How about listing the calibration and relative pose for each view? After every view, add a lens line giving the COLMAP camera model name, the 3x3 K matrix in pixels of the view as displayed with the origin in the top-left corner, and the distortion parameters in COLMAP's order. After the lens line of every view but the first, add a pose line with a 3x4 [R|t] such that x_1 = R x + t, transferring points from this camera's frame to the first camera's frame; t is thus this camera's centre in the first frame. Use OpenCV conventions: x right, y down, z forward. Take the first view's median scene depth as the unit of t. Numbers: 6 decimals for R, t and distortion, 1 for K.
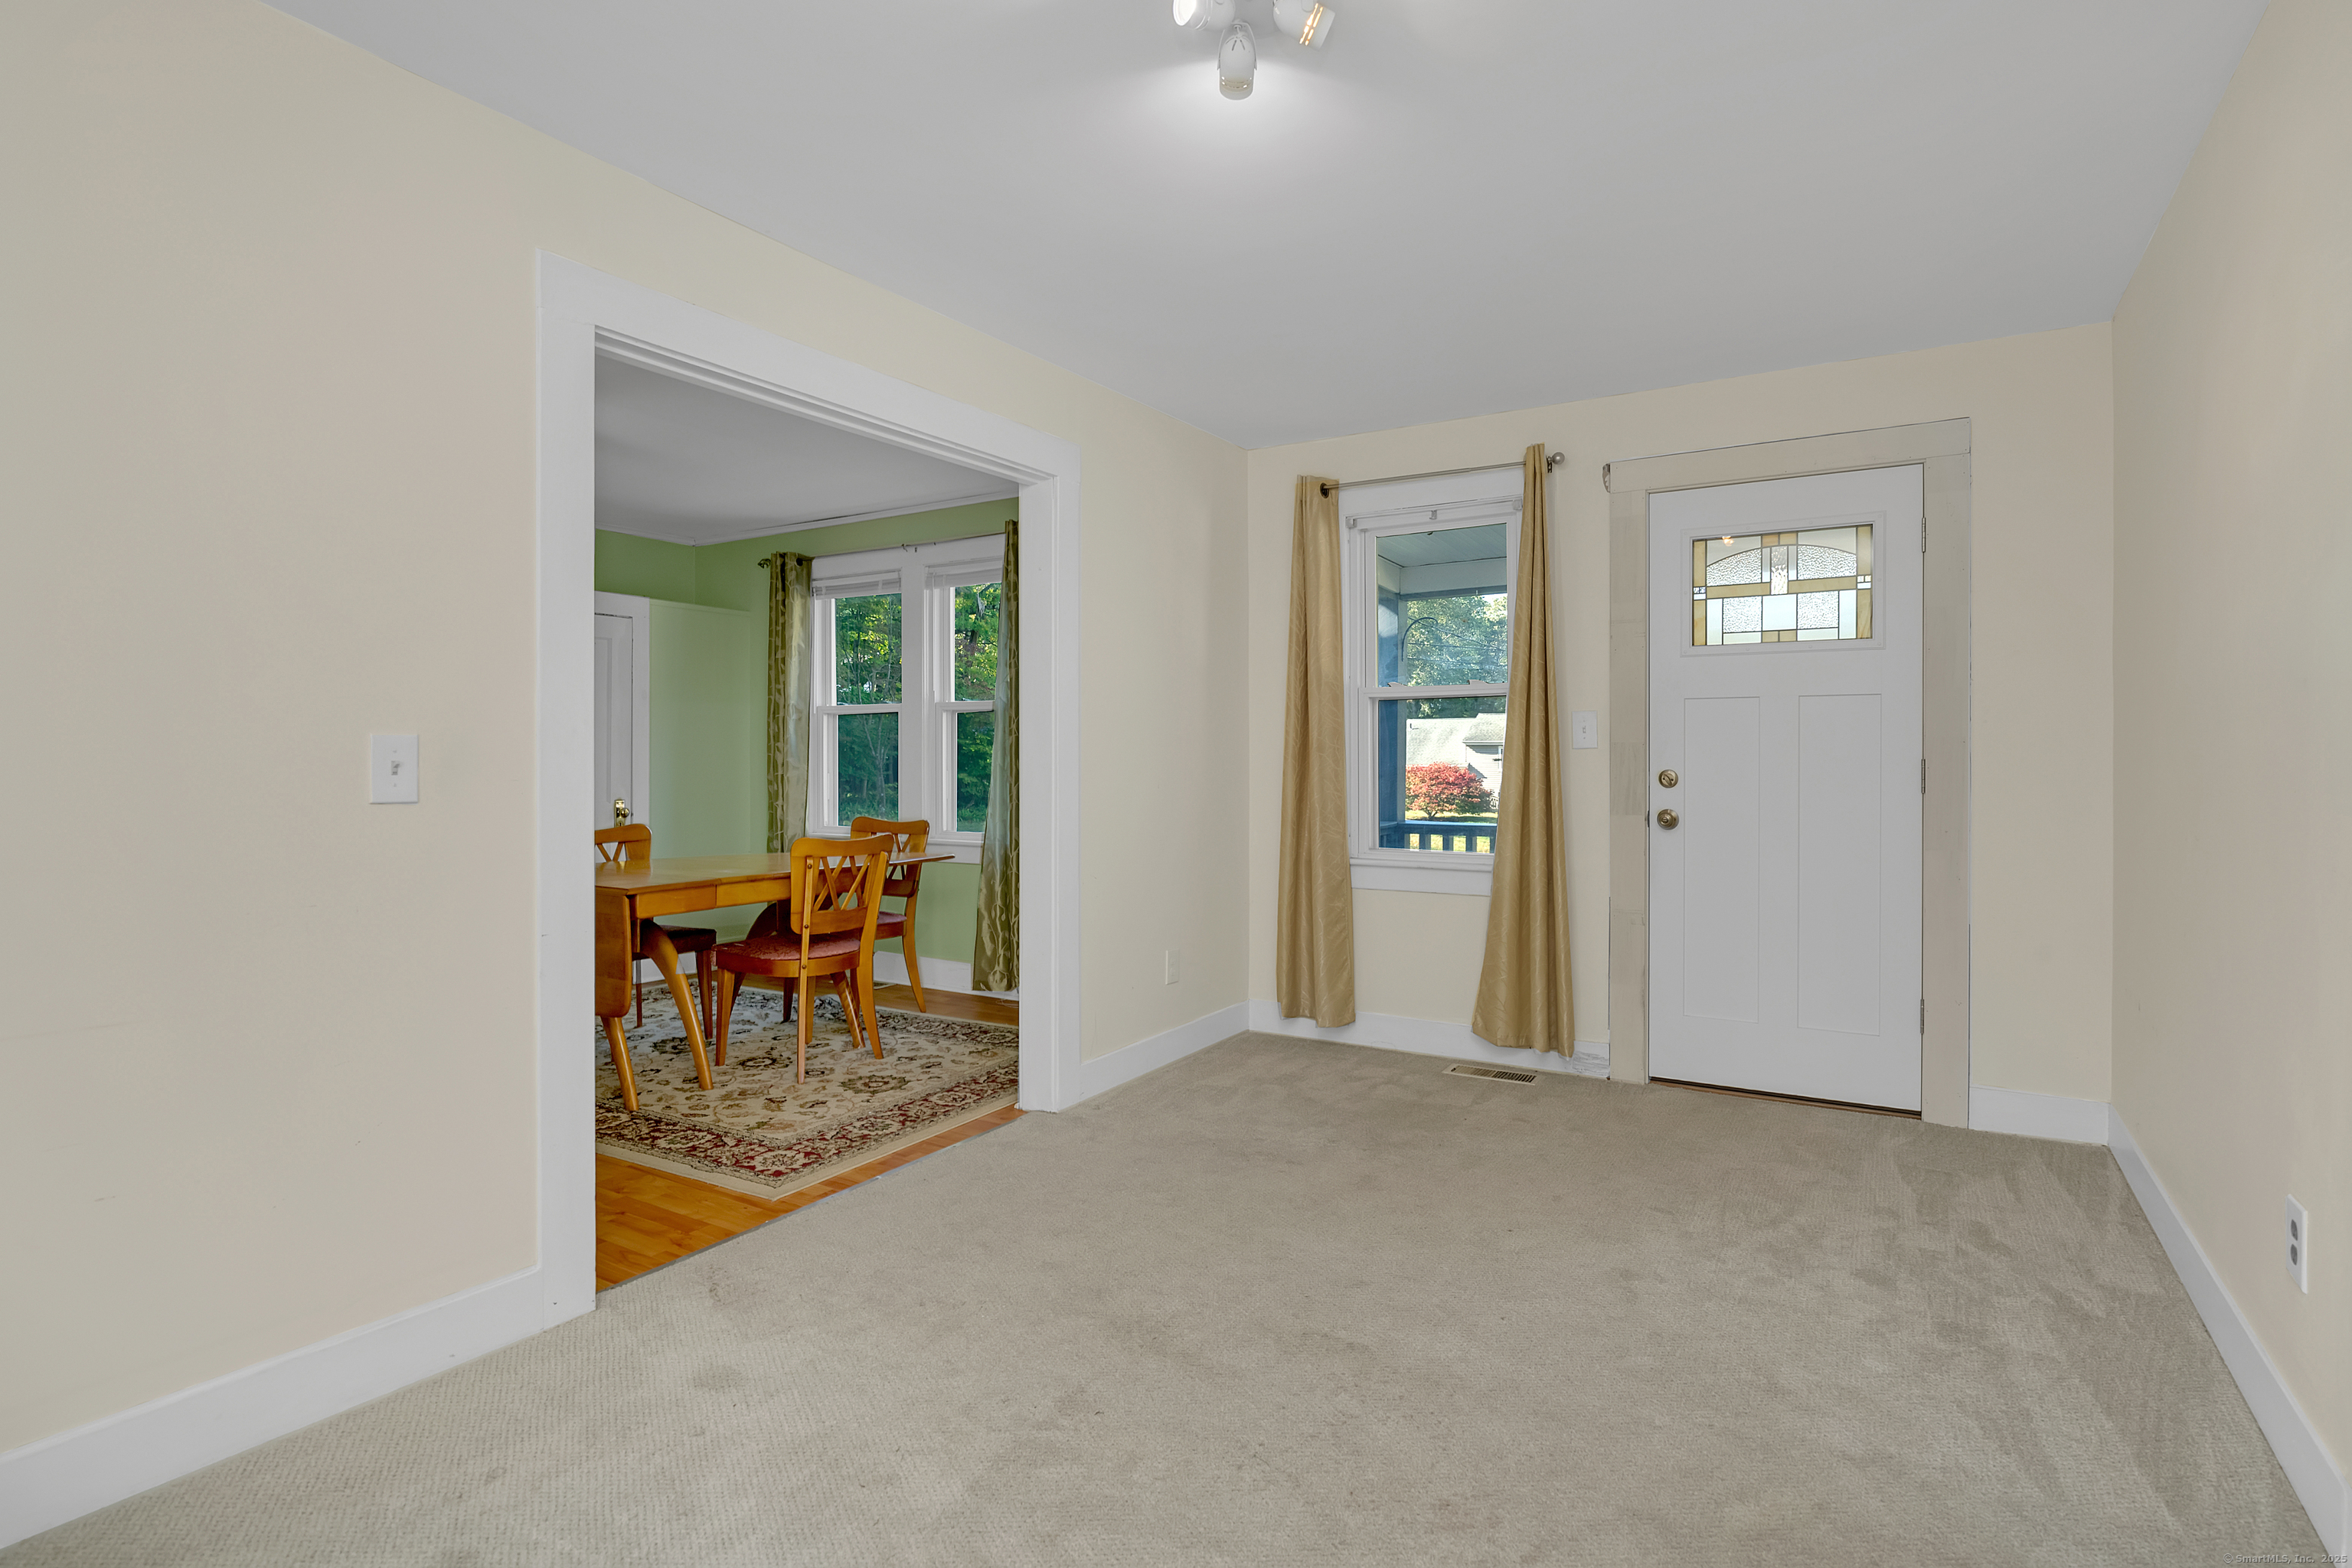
lens RADIAL K [[1175.8, 0, 1195.3], [0, 1175.8, 768.3], [0, 0, 1]] dist [-0.013324, -0.002122]
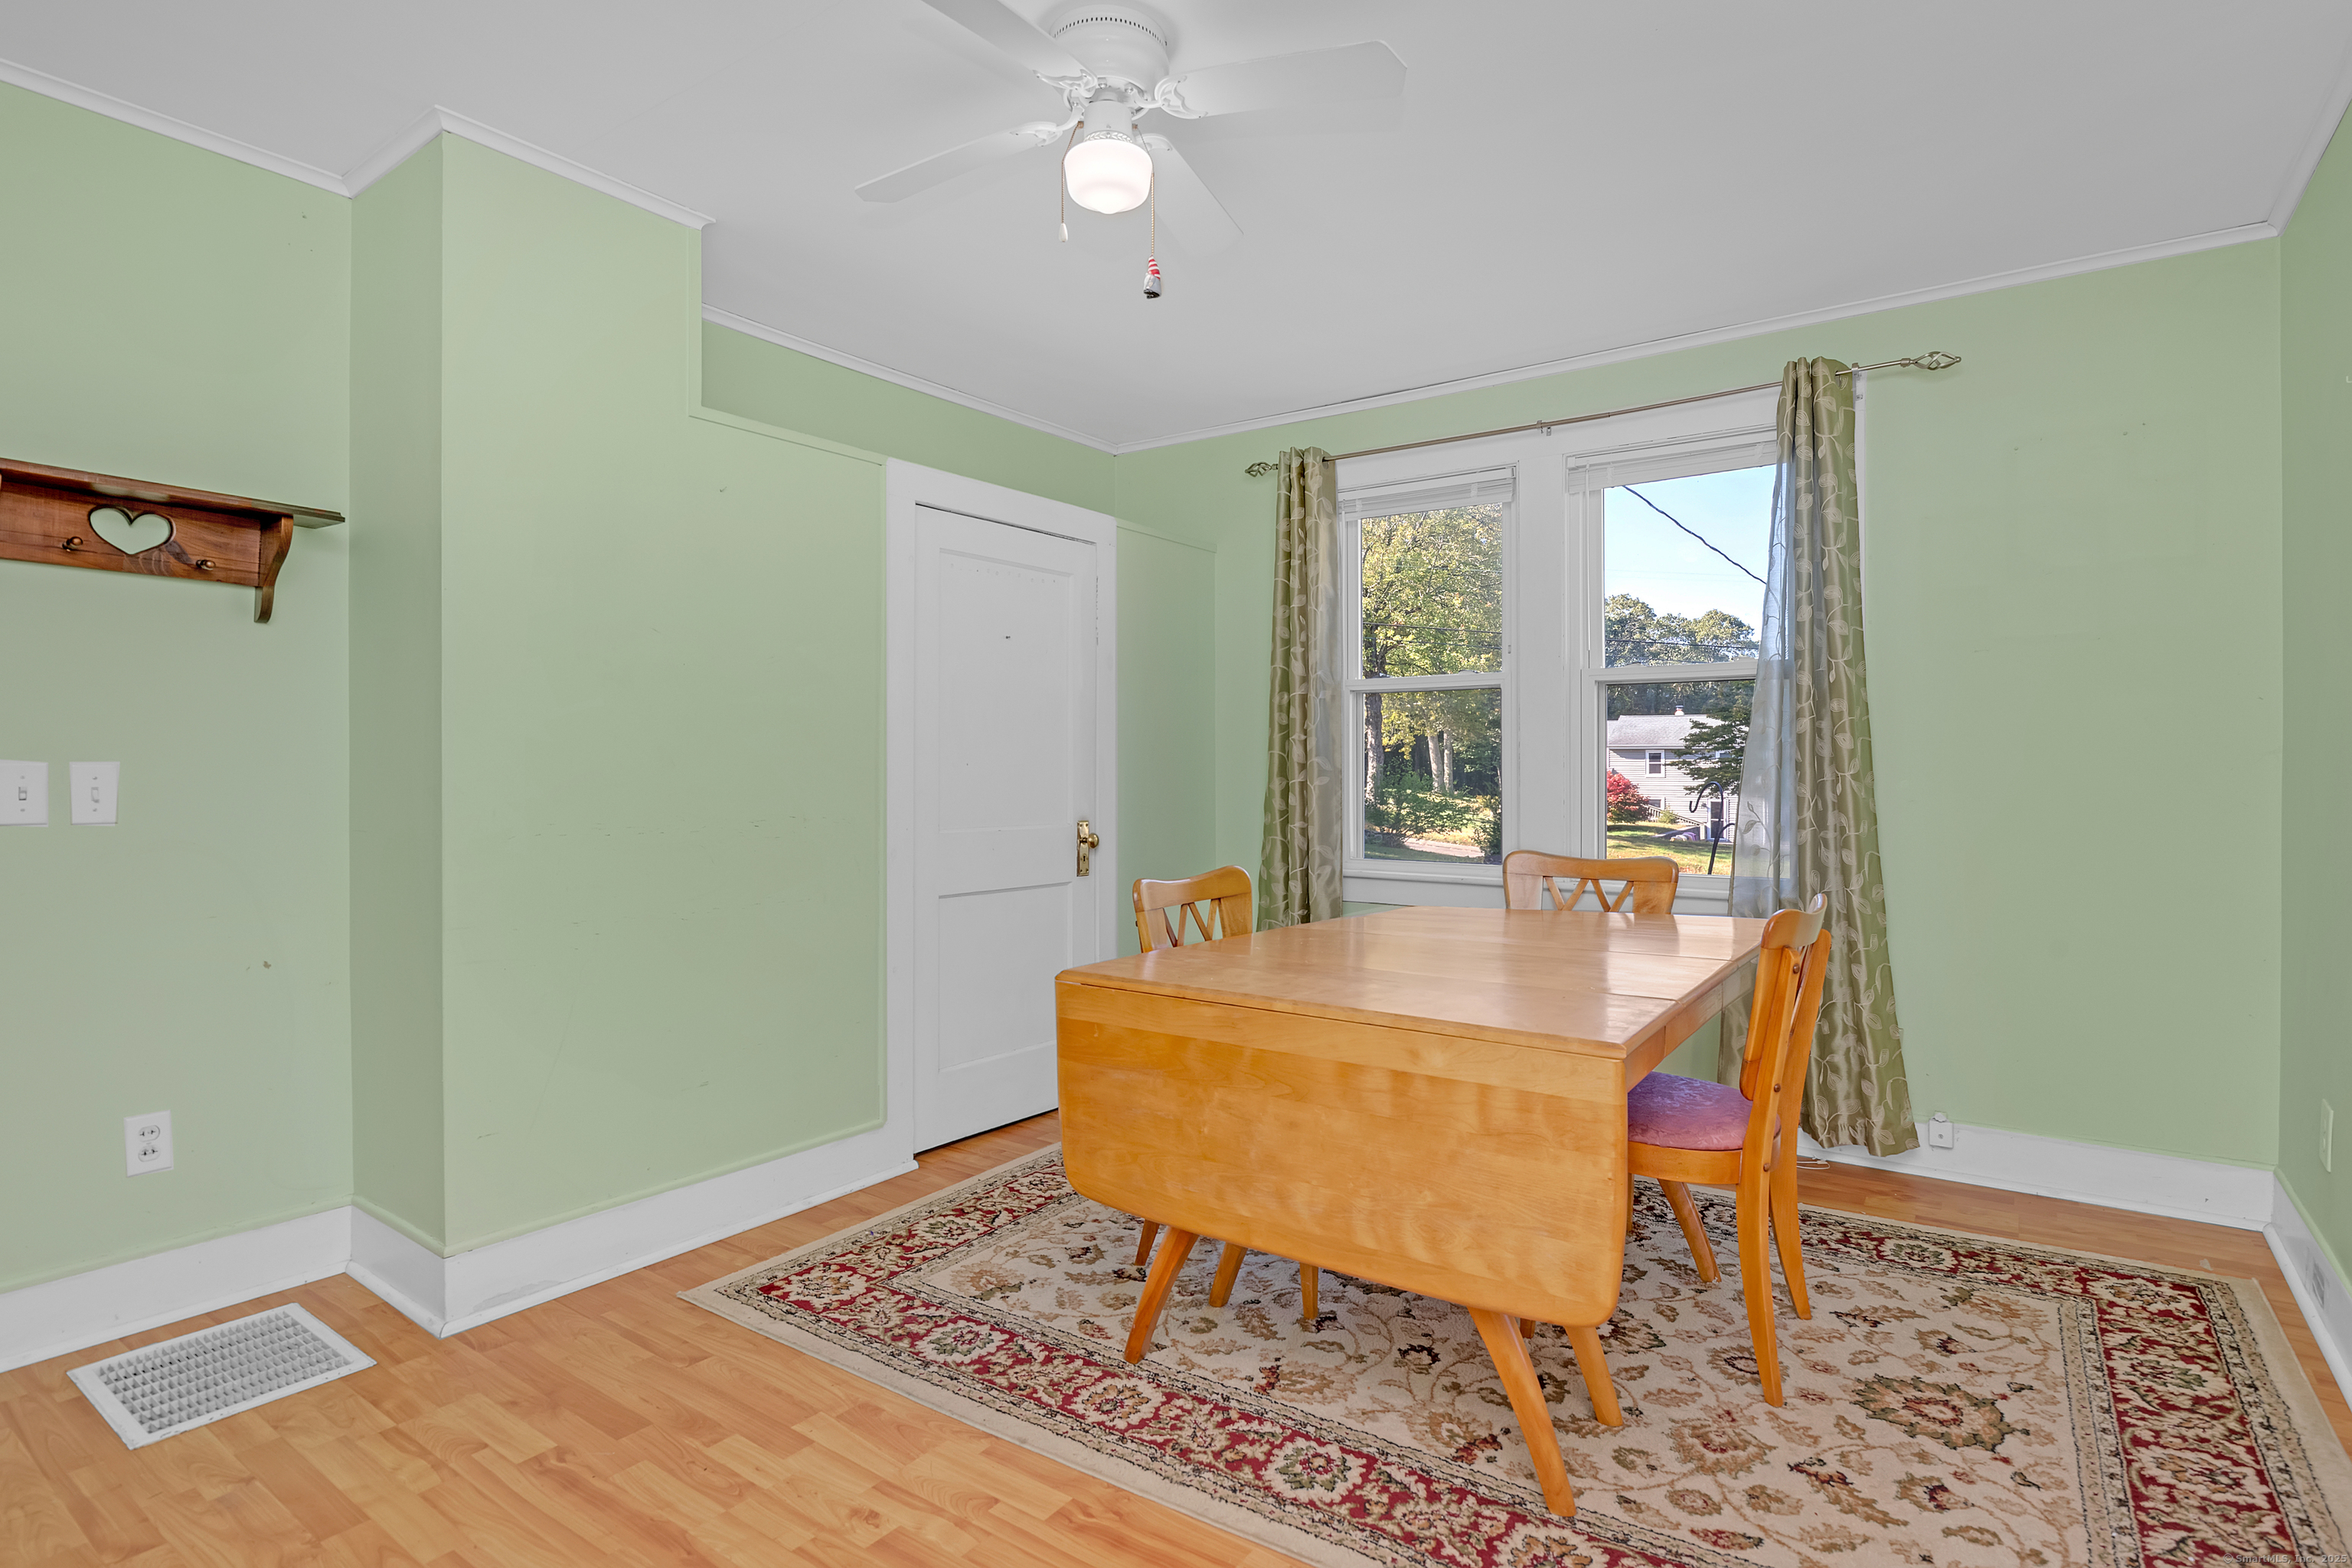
lens RADIAL K [[1175.8, 0, 1195.0], [0, 1175.8, 766.5], [0, 0, 1]] dist [-0.013324, -0.002122]
pose [[0.998208, -0.002488, -0.059786, -0.602739], [0.002018, 0.999966, -0.007936, 0.002720], [0.059804, 0.007801, 0.998180, 0.538035]]
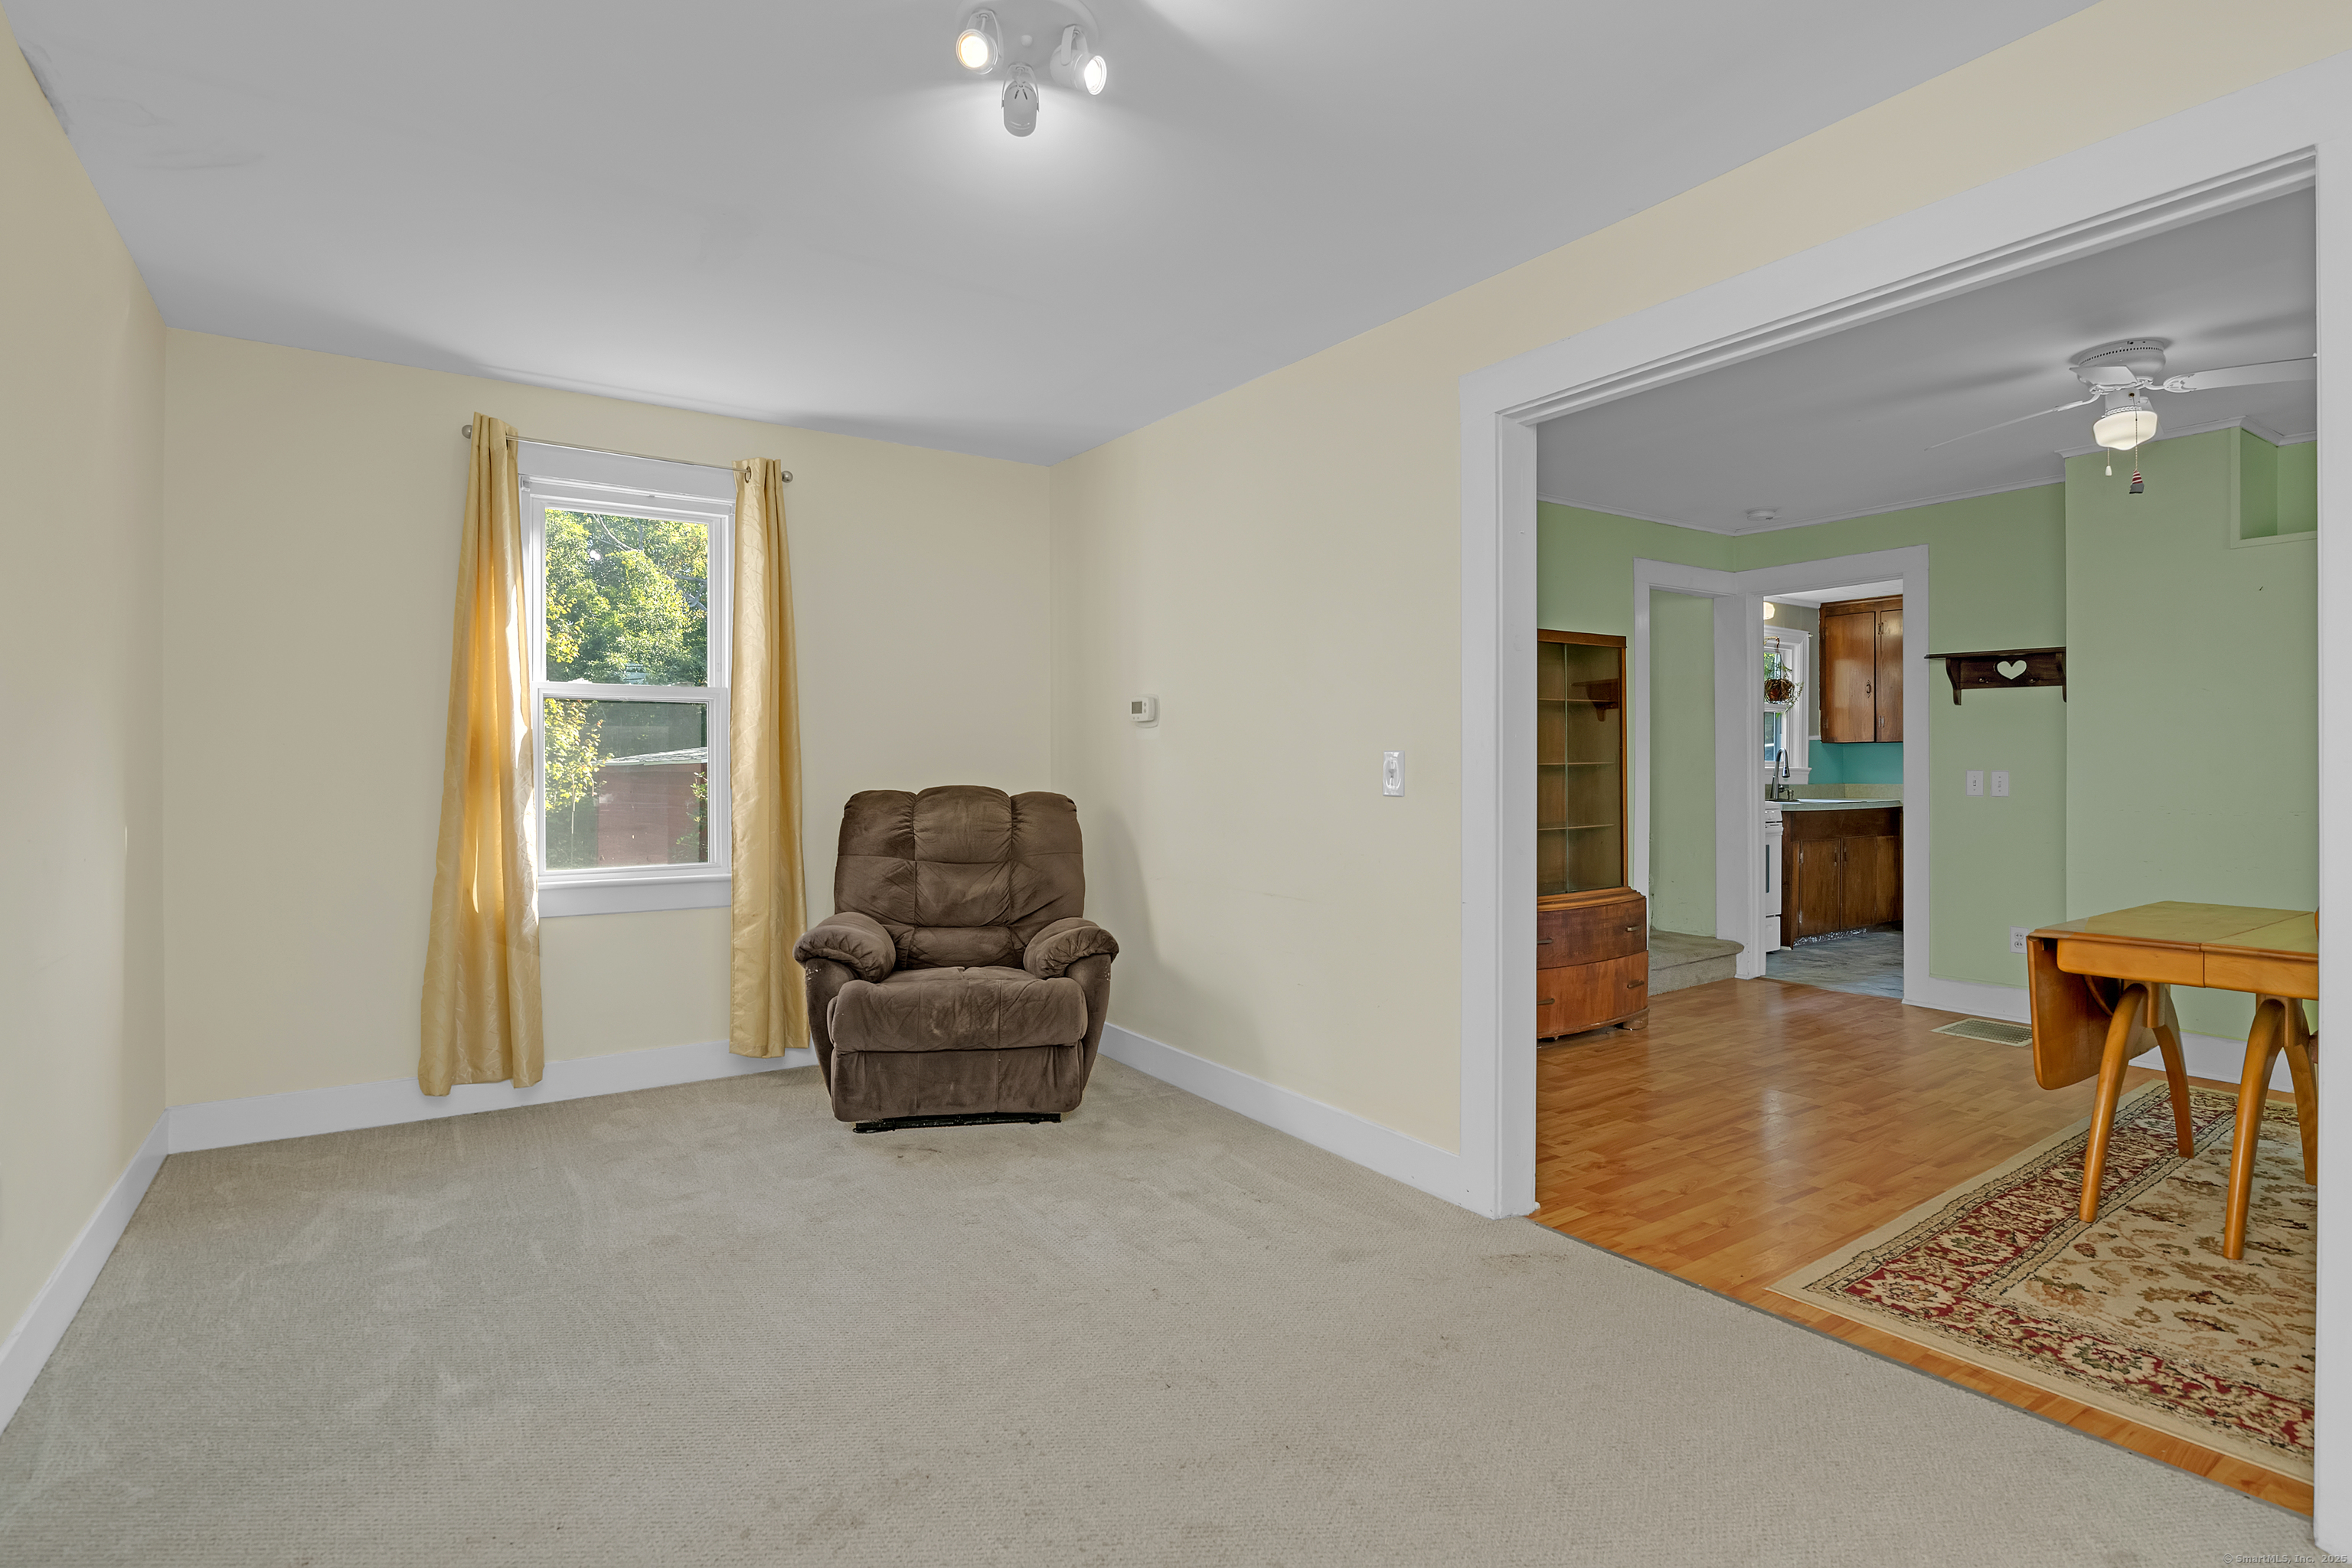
lens RADIAL K [[1175.8, 0, 1196.0], [0, 1175.8, 769.9], [0, 0, 1]] dist [-0.013324, -0.002122]
pose [[-0.401357, 0.001151, -0.915921, 0.462460], [-0.011516, 0.999914, 0.006303, -0.003265], [0.915849, 0.013078, -0.401309, 0.775096]]
